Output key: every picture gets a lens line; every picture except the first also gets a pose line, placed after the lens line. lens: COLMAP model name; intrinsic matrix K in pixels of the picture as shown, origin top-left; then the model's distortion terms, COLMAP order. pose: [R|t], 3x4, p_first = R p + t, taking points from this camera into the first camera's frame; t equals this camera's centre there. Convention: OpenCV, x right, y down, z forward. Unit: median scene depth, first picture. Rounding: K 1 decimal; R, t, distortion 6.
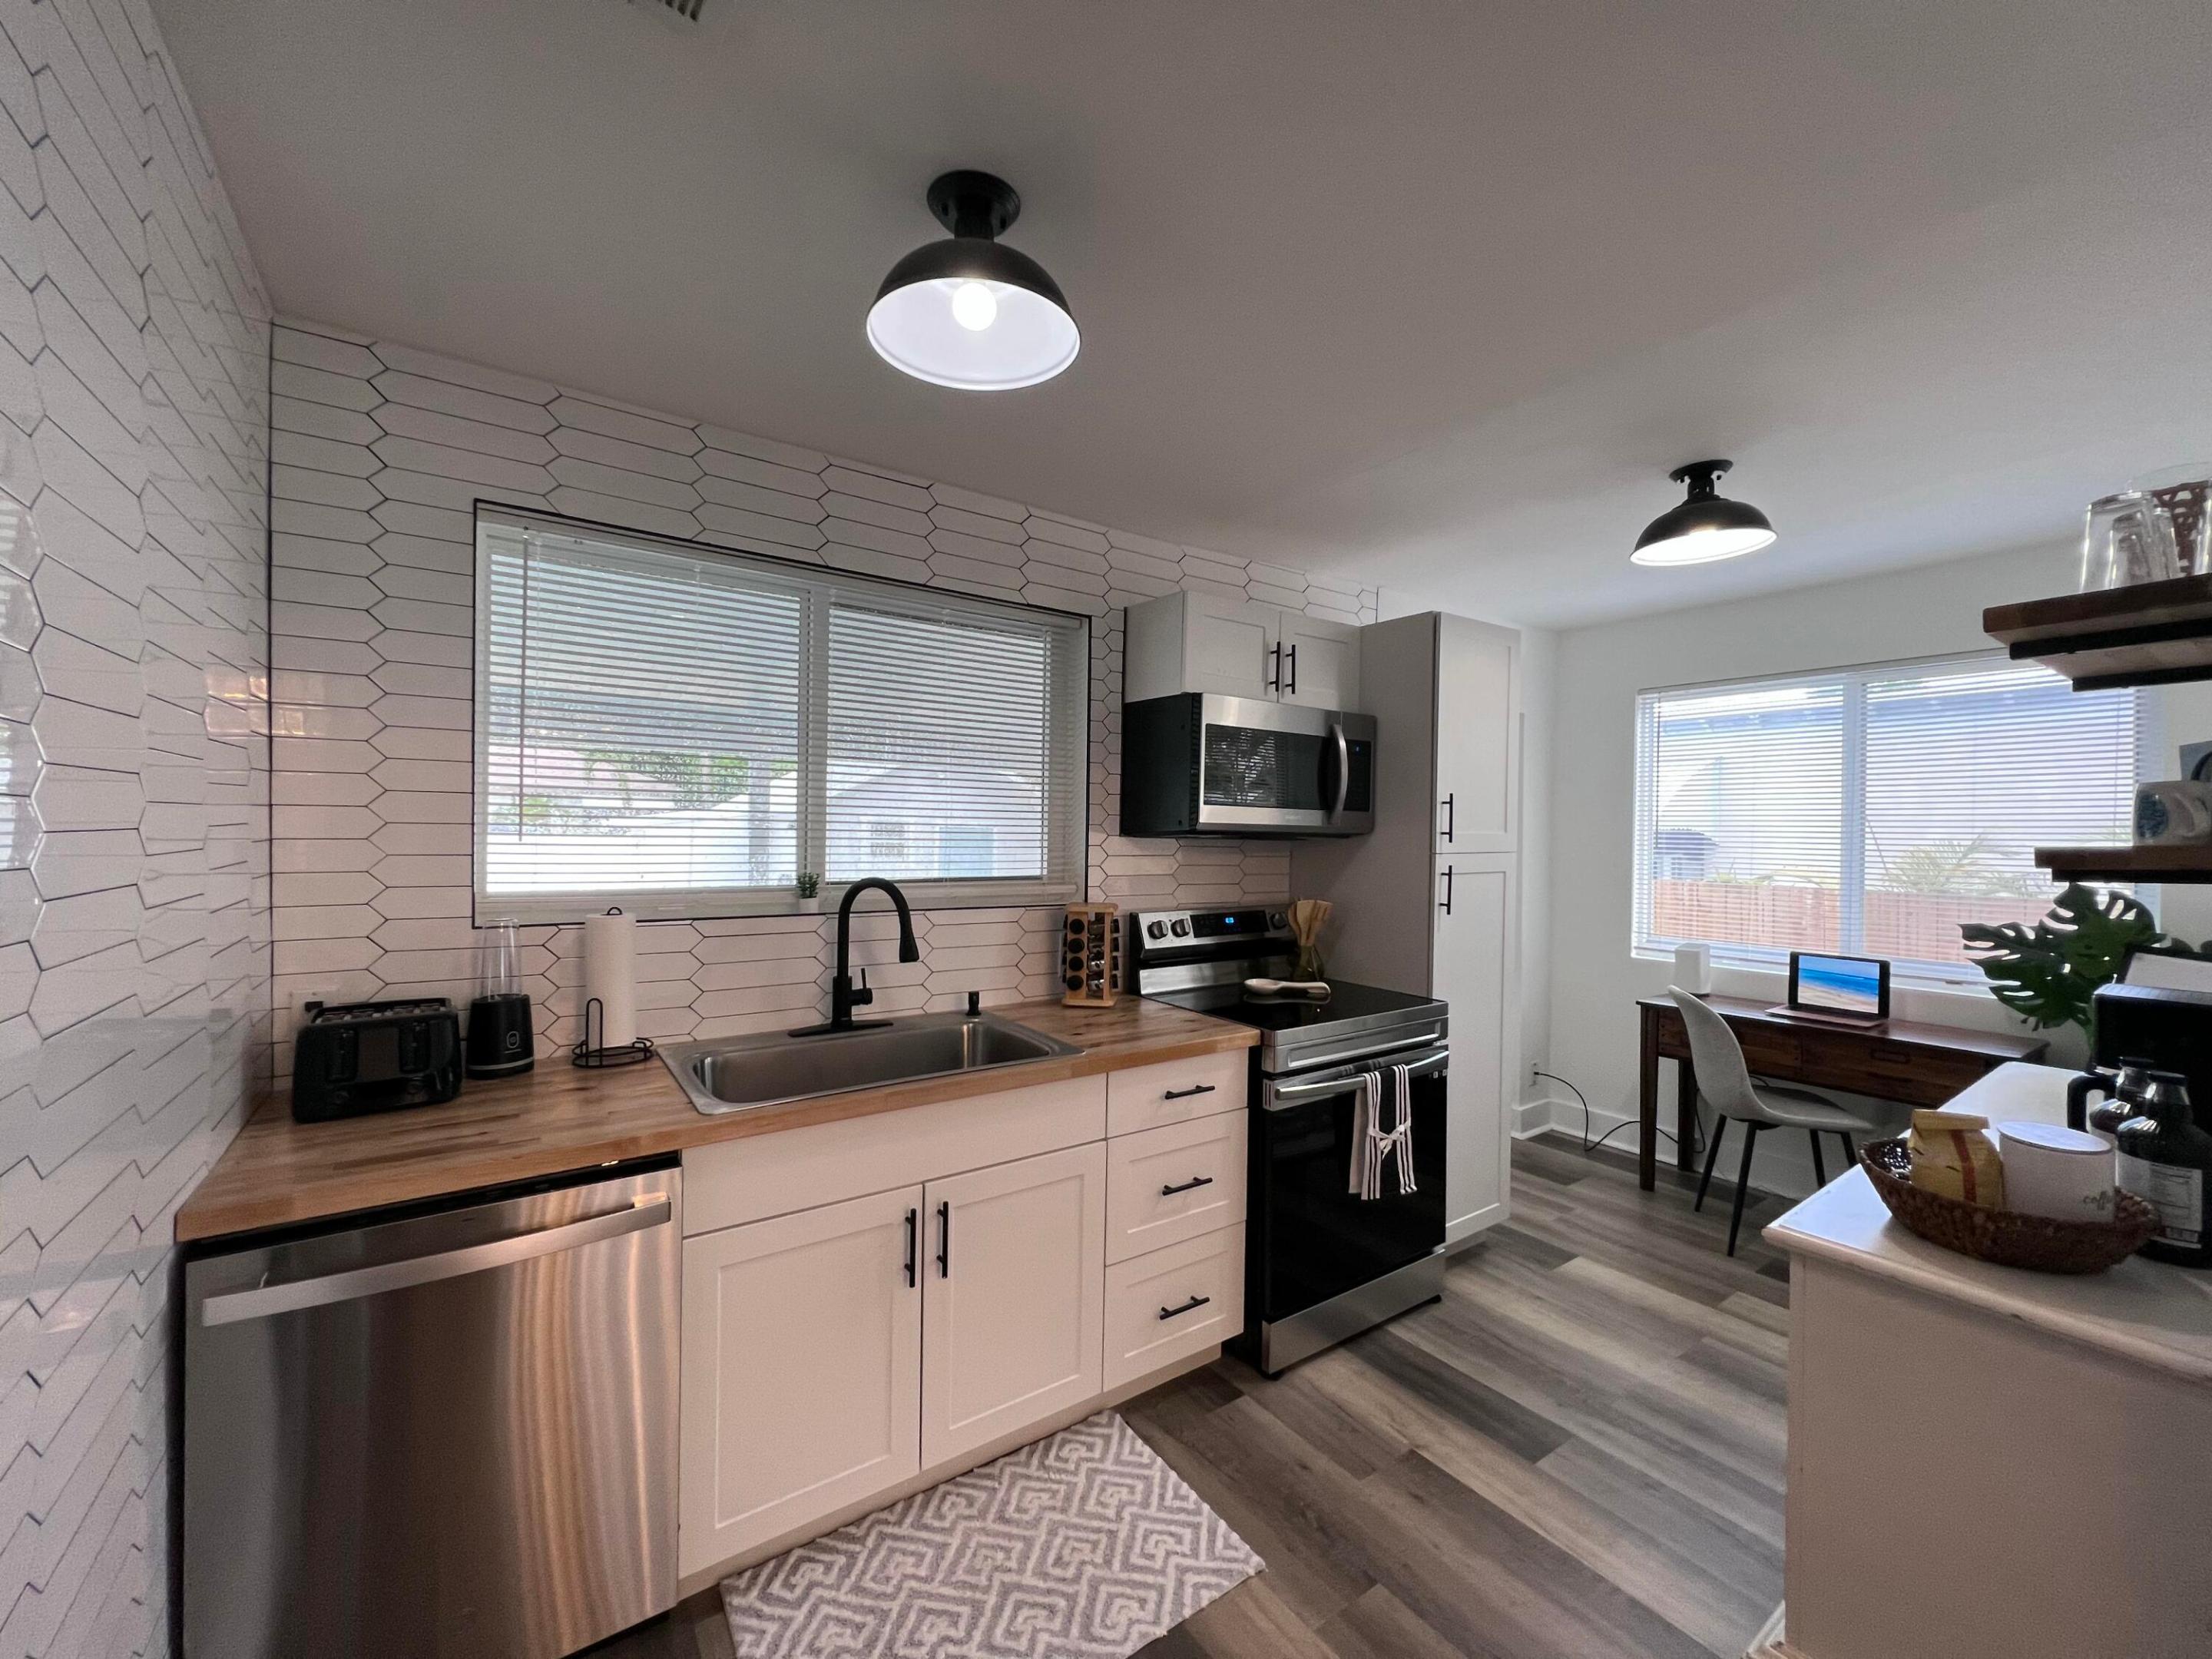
lens RADIAL K [[882.5, 0, 1110.7], [0, 882.5, 832.7], [0, 0, 1]] dist [-0.000134, 0.000042]
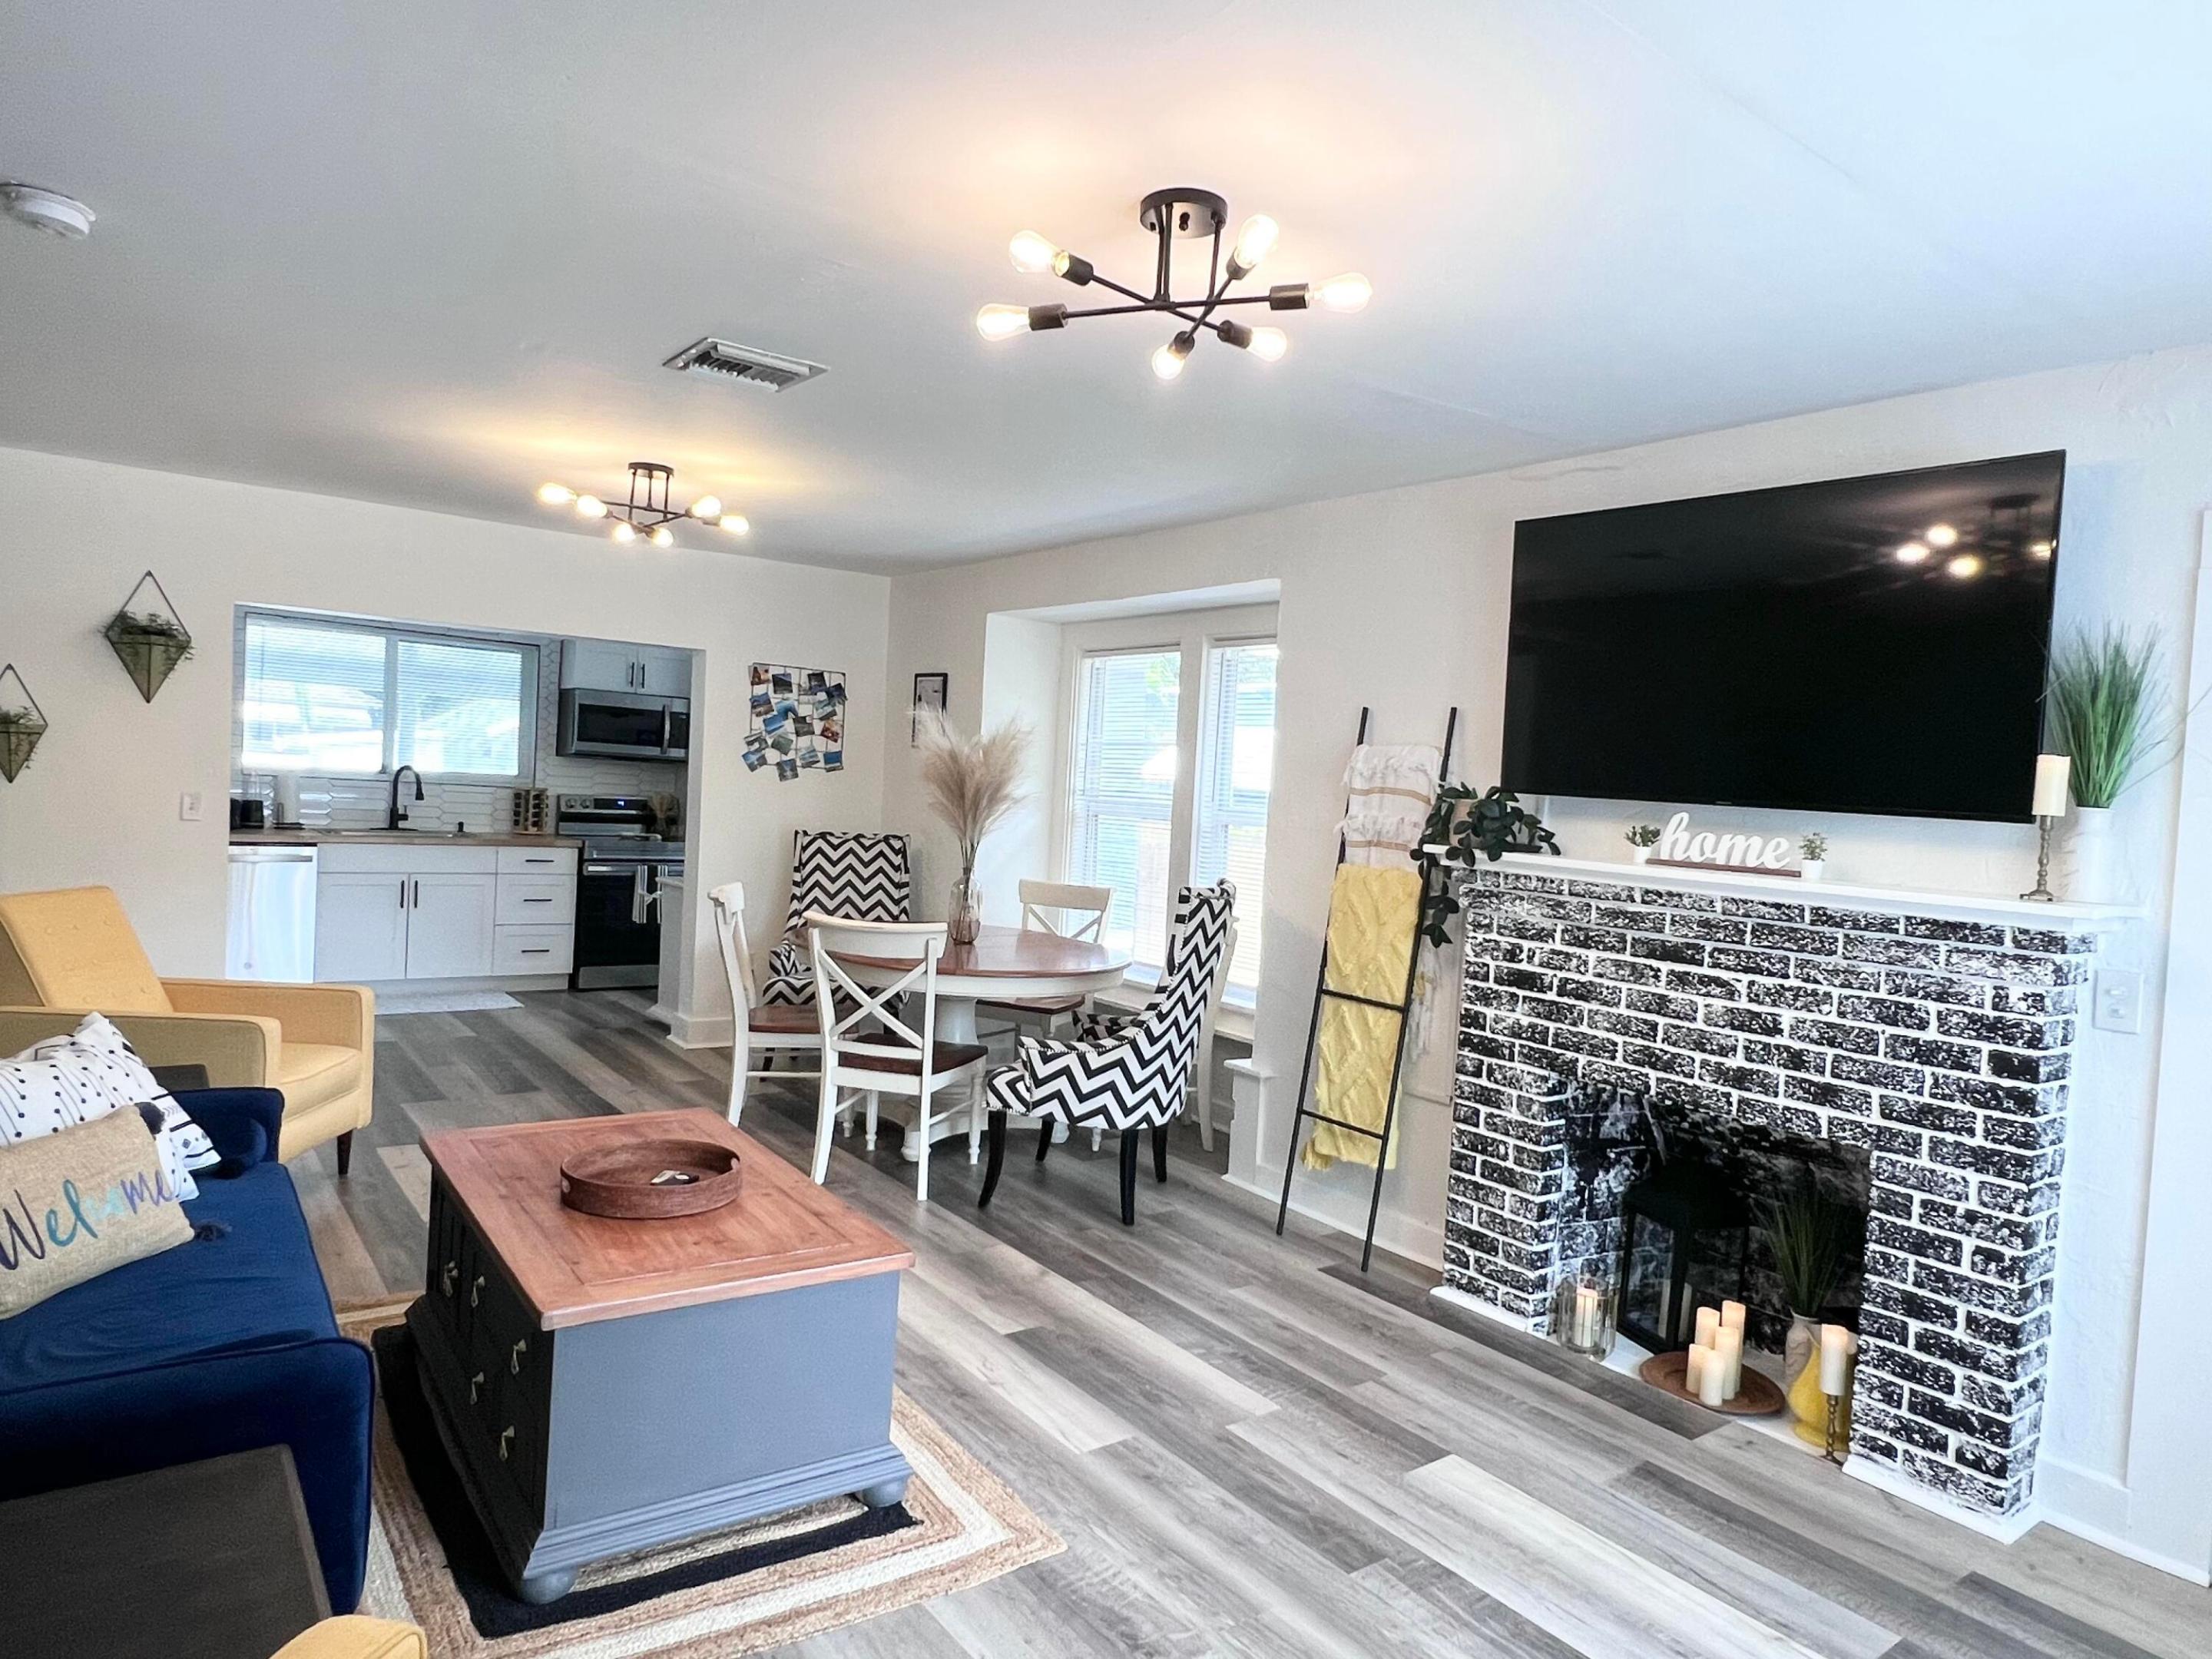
lens RADIAL K [[1342.1, 0, 1106.6], [0, 1342.1, 838.6], [0, 0, 1]] dist [-0.001348, -0.001733]
pose [[0.998826, 0.038683, 0.029170, 1.369774], [-0.039697, 0.998598, 0.035013, 0.041008], [-0.027775, -0.036130, 0.998961, -2.413036]]
